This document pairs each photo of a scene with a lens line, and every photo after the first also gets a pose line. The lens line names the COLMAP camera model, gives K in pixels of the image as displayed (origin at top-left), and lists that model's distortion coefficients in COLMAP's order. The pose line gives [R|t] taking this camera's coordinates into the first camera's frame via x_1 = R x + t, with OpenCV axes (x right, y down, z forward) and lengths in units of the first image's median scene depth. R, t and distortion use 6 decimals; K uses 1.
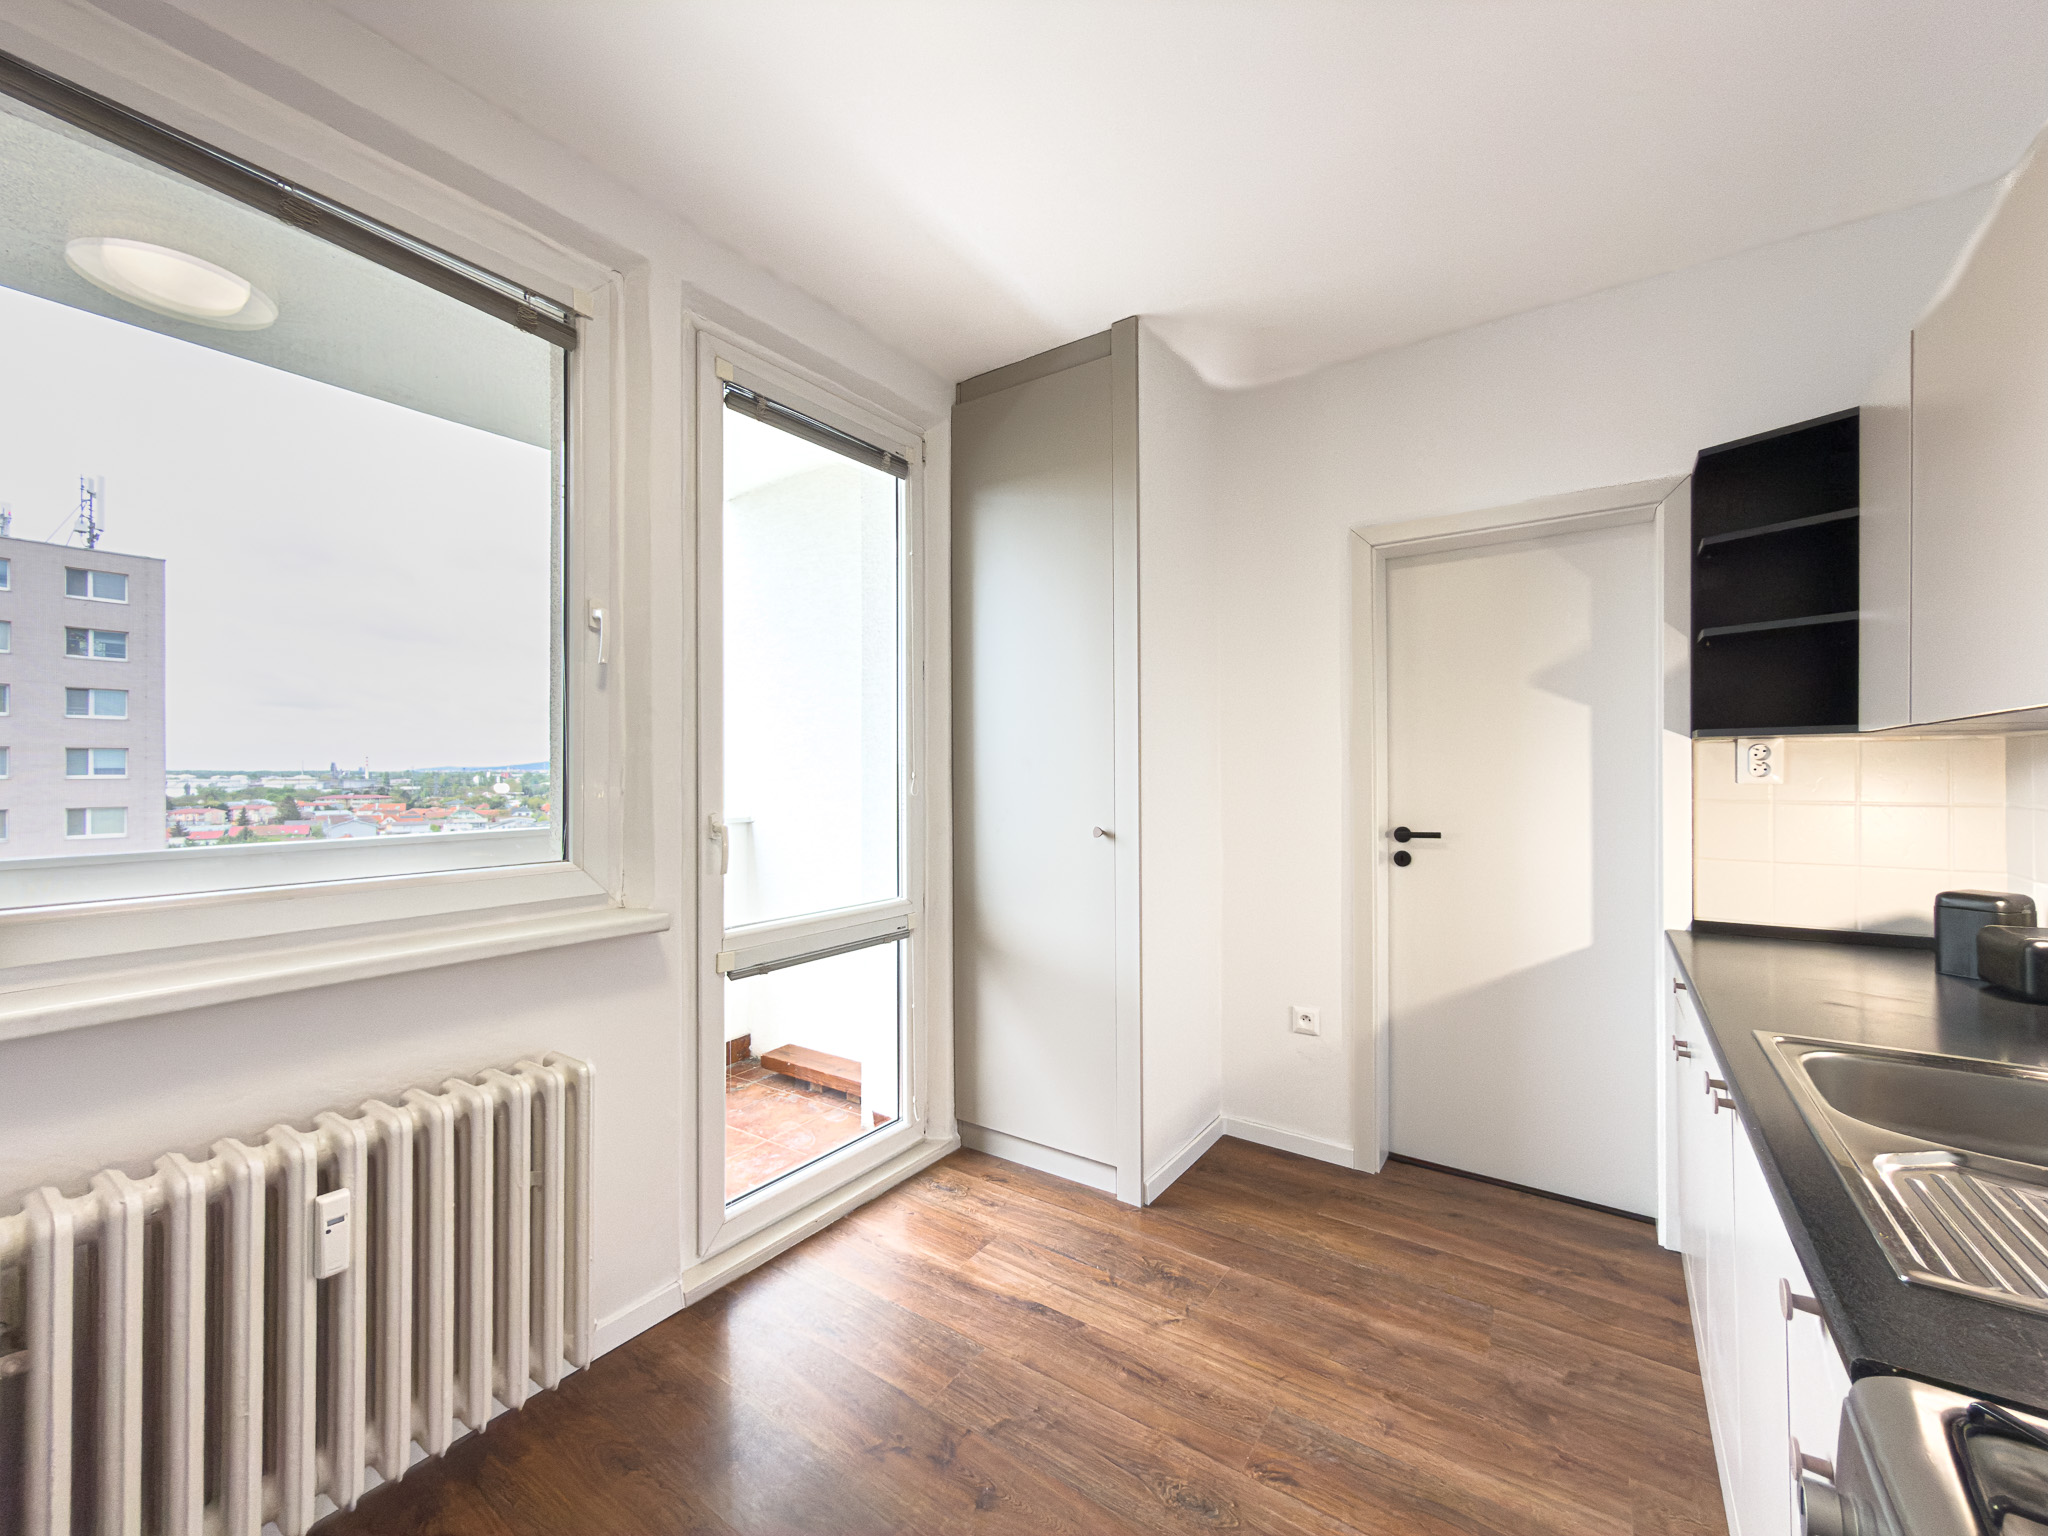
lens RADIAL K [[817.9, 0, 1029.7], [0, 817.9, 768.0], [0, 0, 1]] dist [-0.001688, 0.000500]
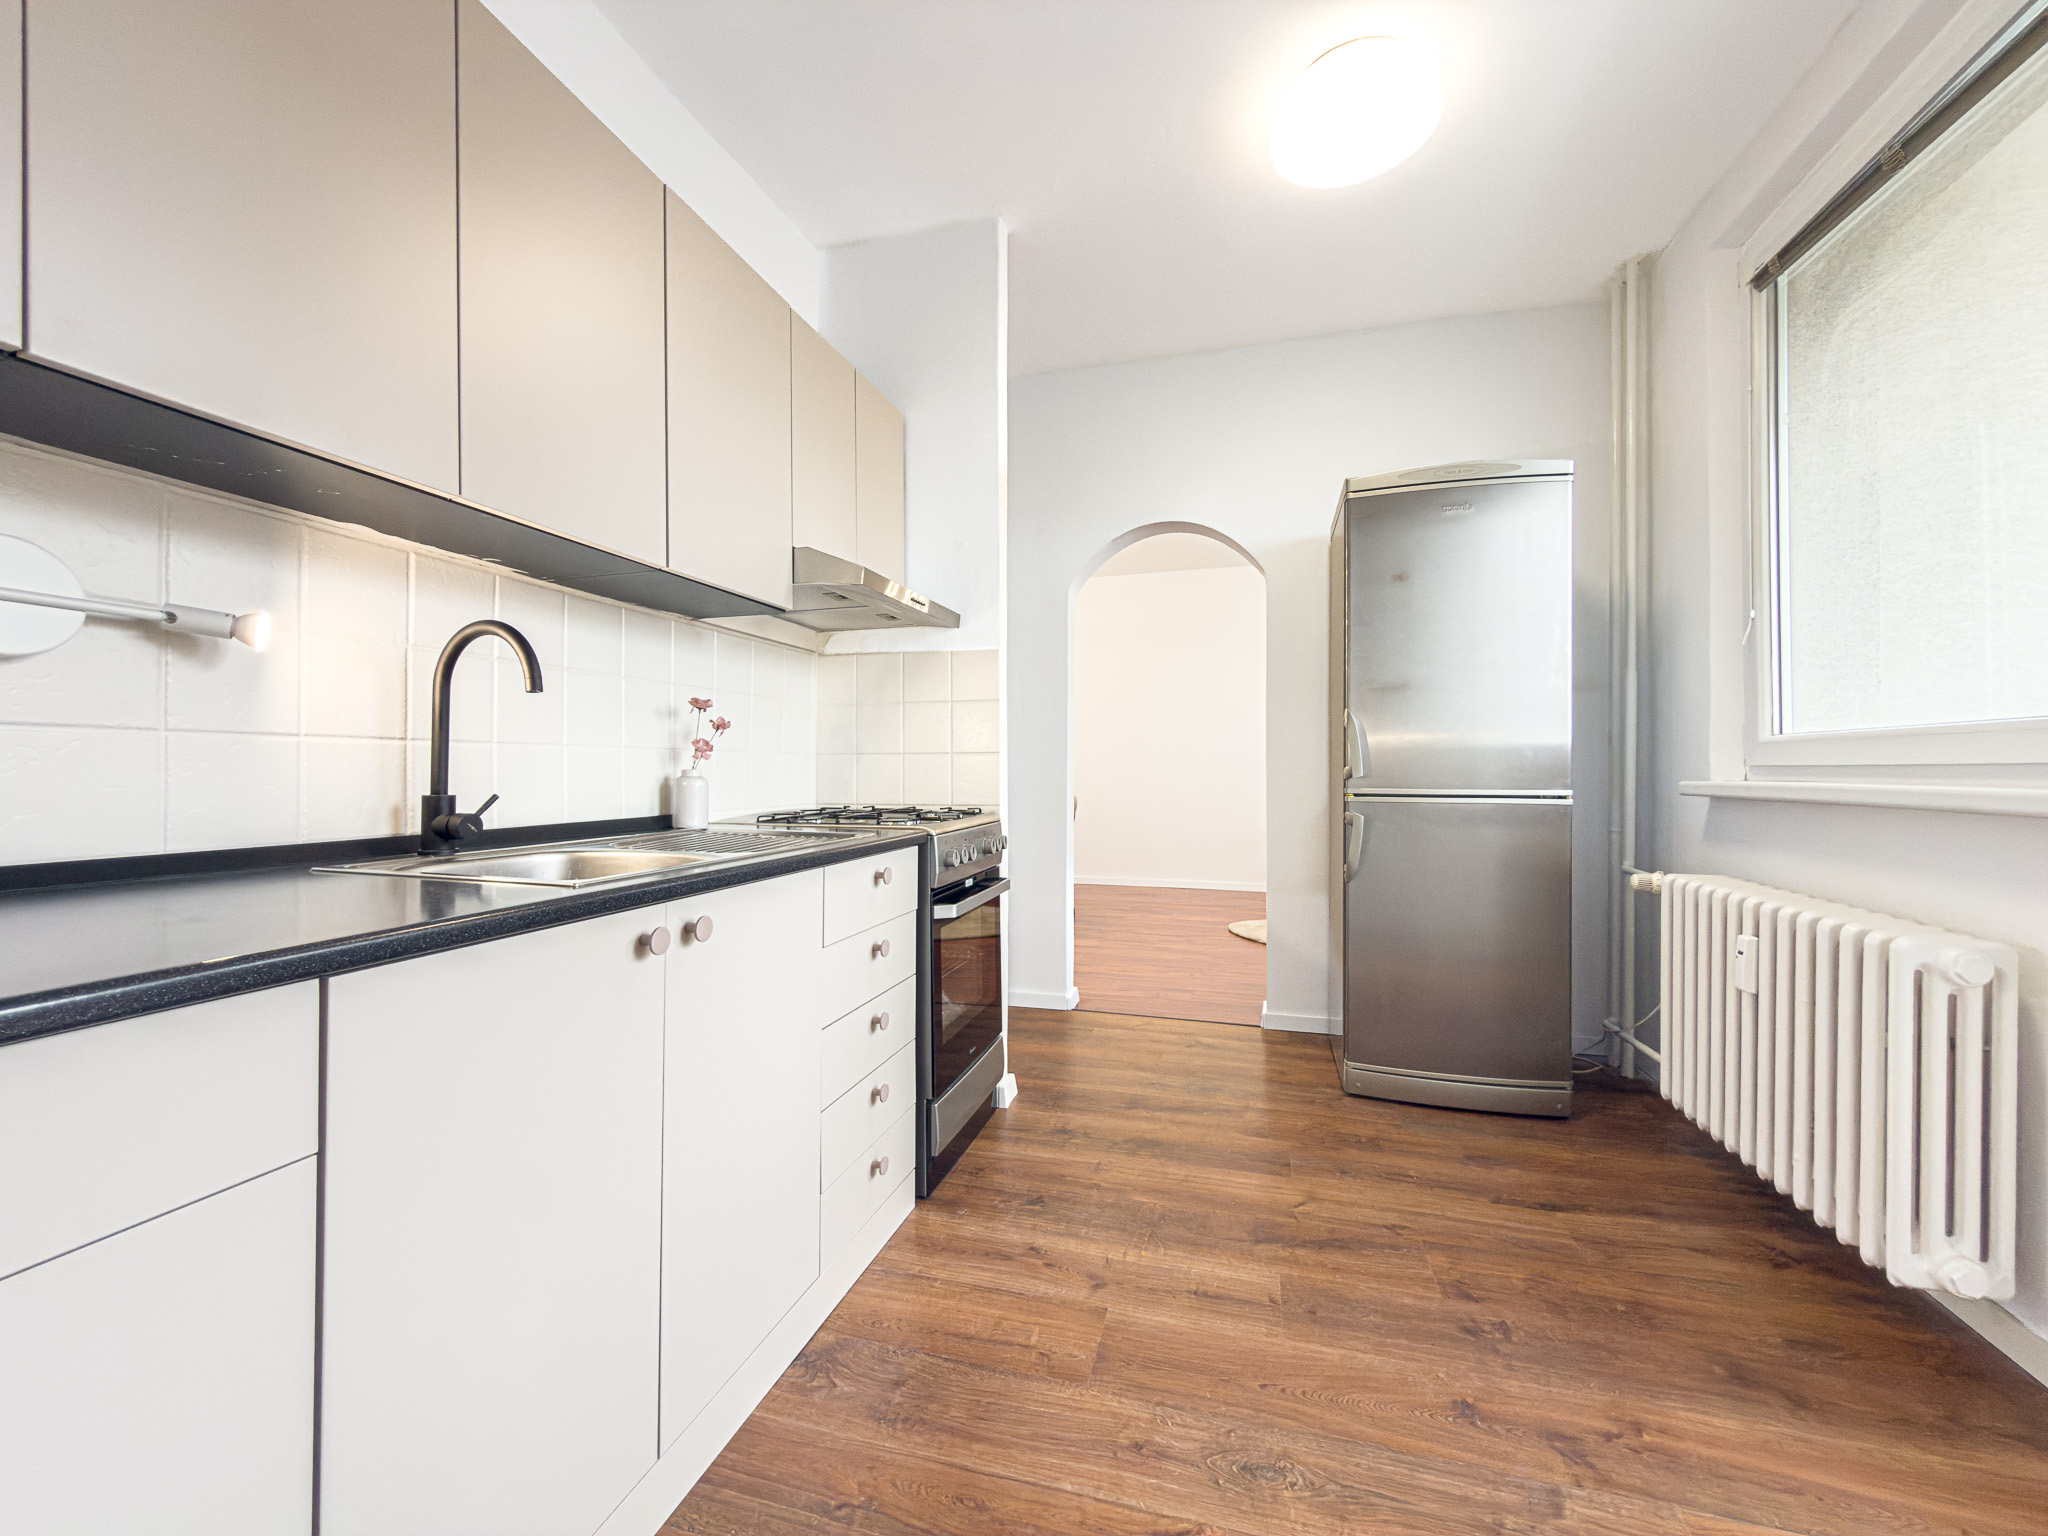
lens RADIAL K [[817.9, 0, 1031.7], [0, 817.9, 764.6], [0, 0, 1]] dist [-0.001688, 0.000500]
pose [[-0.944301, 0.002788, -0.329072, 0.497700], [0.005339, 0.999962, -0.006847, 0.147611], [0.329041, -0.008222, -0.944280, 1.236140]]
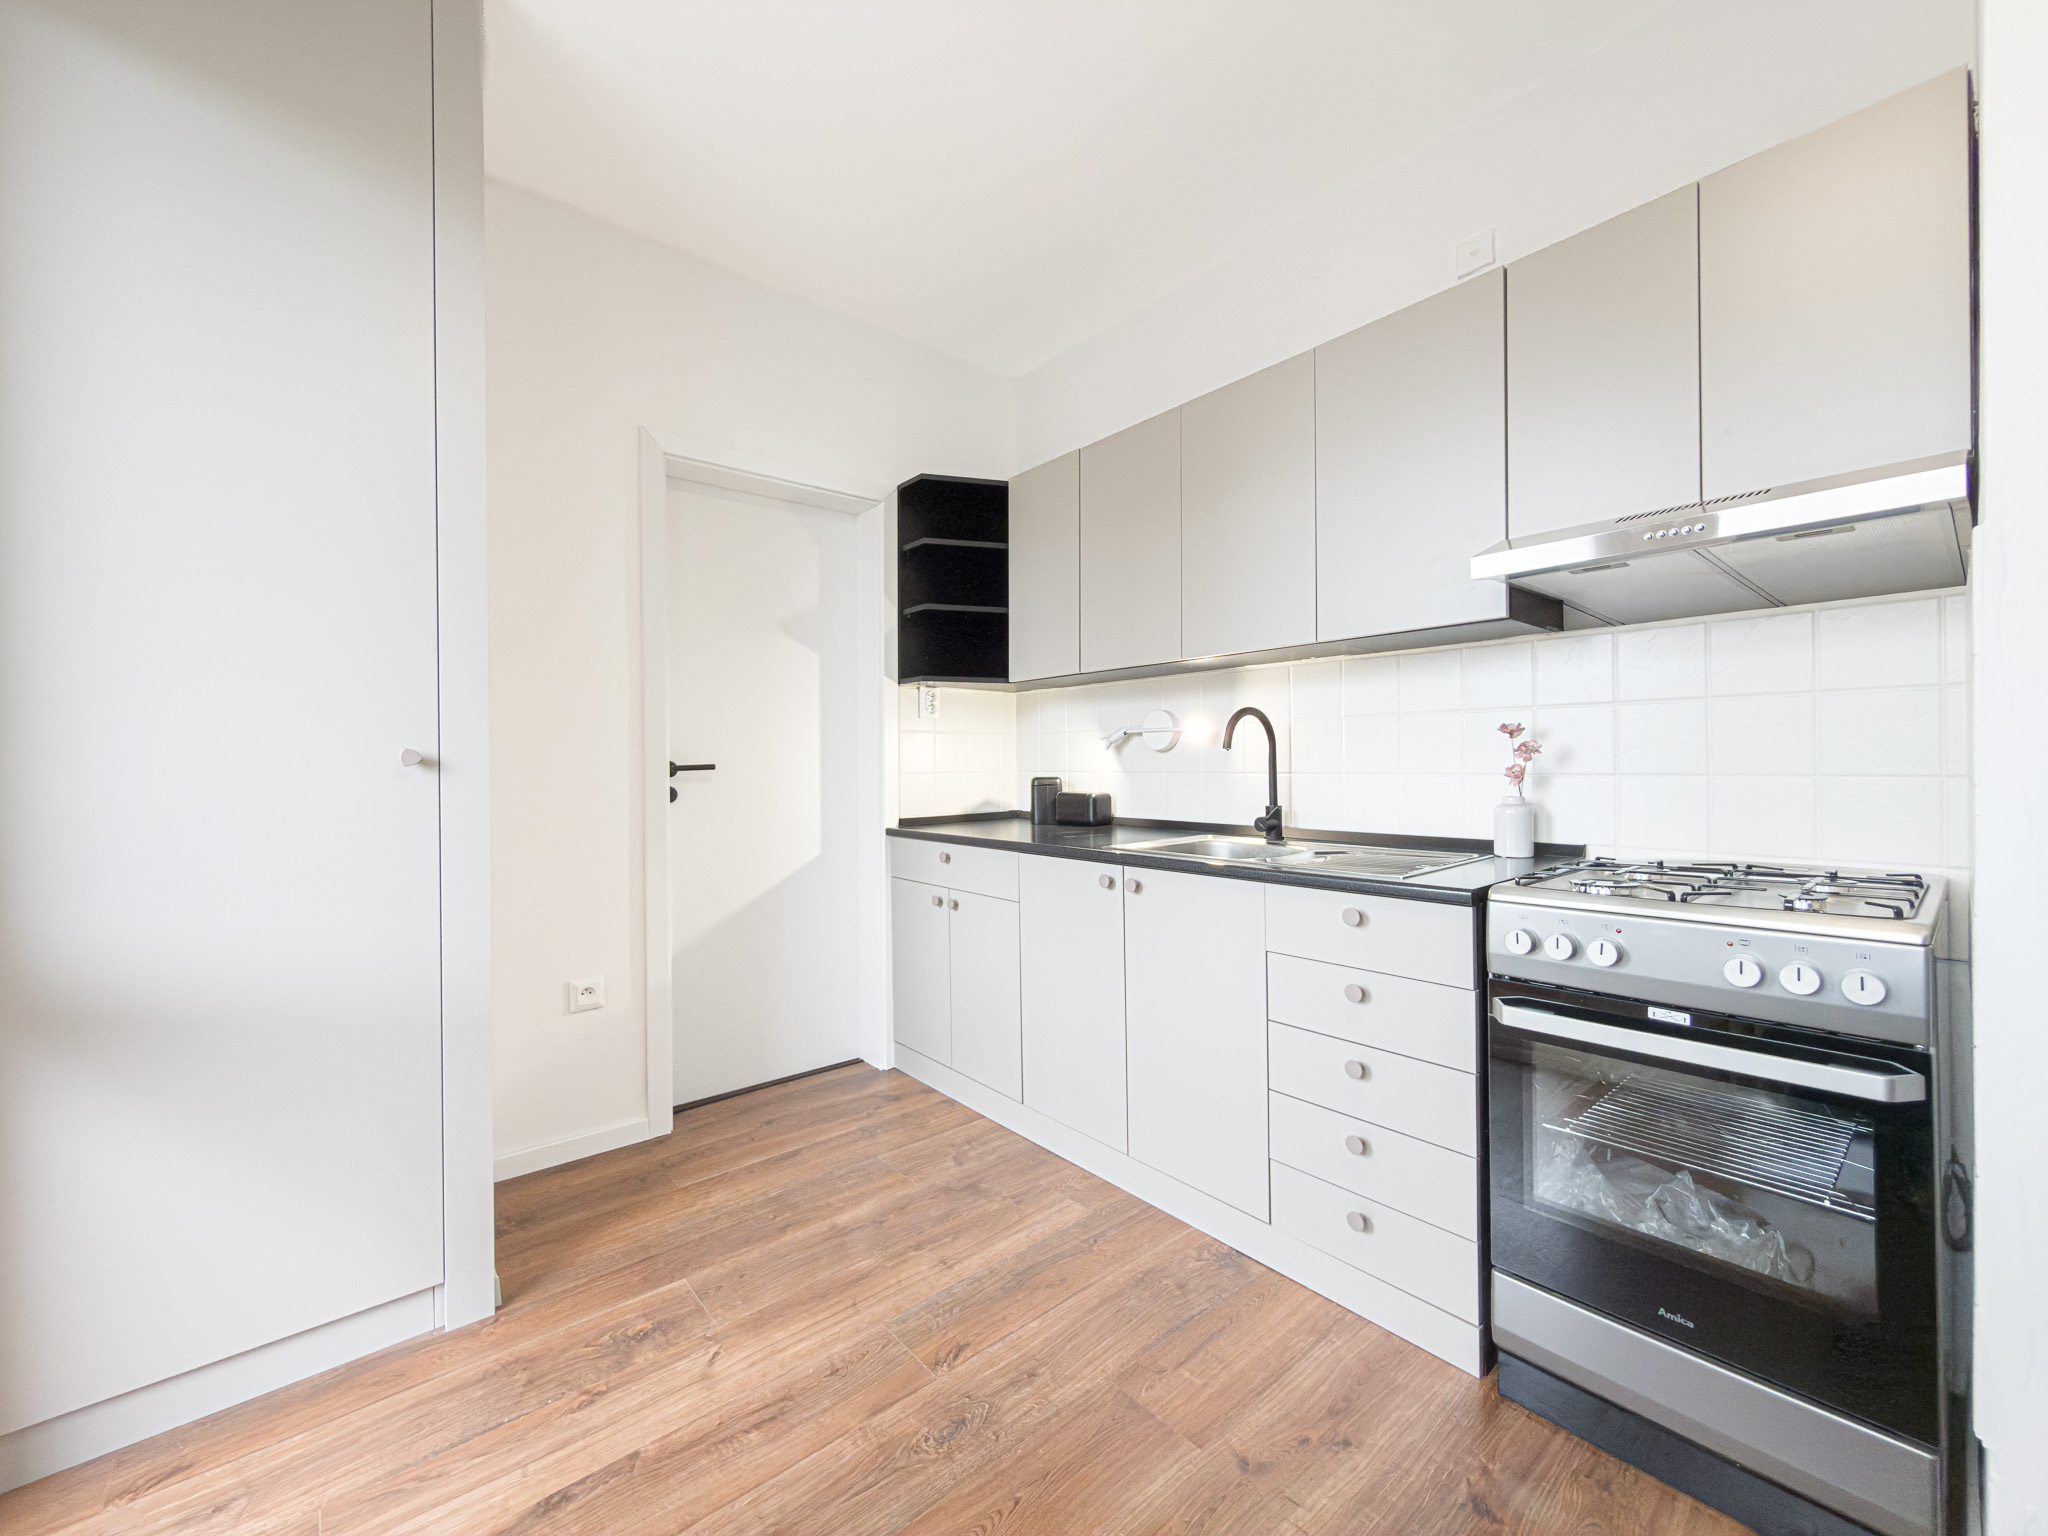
lens RADIAL K [[817.9, 0, 1019.8], [0, 817.9, 764.6], [0, 0, 1]] dist [-0.001688, 0.000500]
pose [[0.259475, -0.002265, 0.965747, -0.490099], [0.003523, 0.999993, 0.001399, 0.104632], [-0.965744, 0.003039, 0.259481, 0.497077]]
